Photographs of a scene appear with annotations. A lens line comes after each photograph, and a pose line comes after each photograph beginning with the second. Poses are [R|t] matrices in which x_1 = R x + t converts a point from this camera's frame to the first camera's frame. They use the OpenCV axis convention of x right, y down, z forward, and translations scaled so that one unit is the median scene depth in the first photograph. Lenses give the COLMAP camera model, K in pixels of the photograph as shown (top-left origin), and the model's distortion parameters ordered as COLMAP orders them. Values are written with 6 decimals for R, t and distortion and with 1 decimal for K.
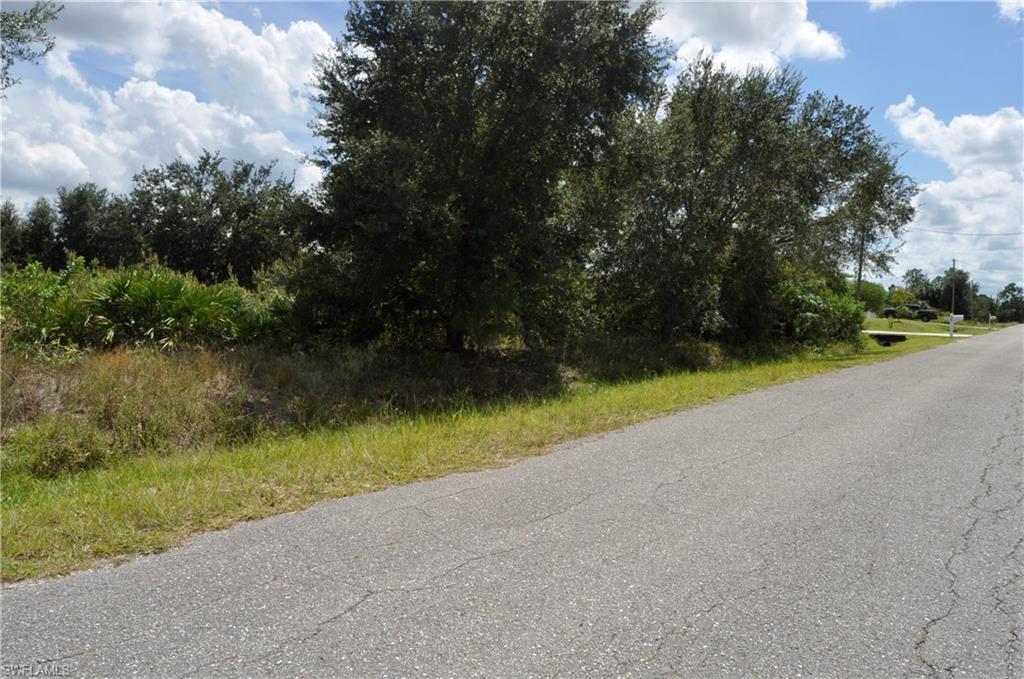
lens RADIAL K [[799.7, 0, 508.5], [0, 799.7, 336.2], [0, 0, 1]] dist [-0.006301, 0.004421]
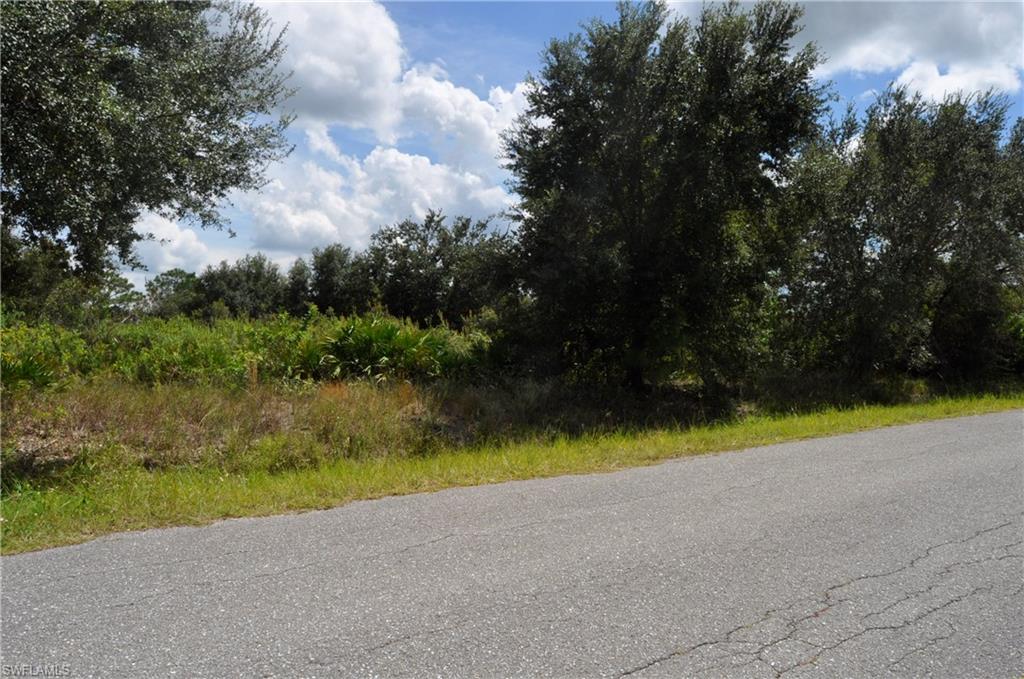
lens RADIAL K [[808.3, 0, 512.0], [0, 808.3, 339.5], [0, 0, 1]] dist [-0.008862, 0.005936]
pose [[0.961152, -0.016056, -0.275551, 0.080087], [0.002446, 0.998763, -0.049666, 0.010349], [0.276008, 0.047062, 0.960003, -0.089467]]
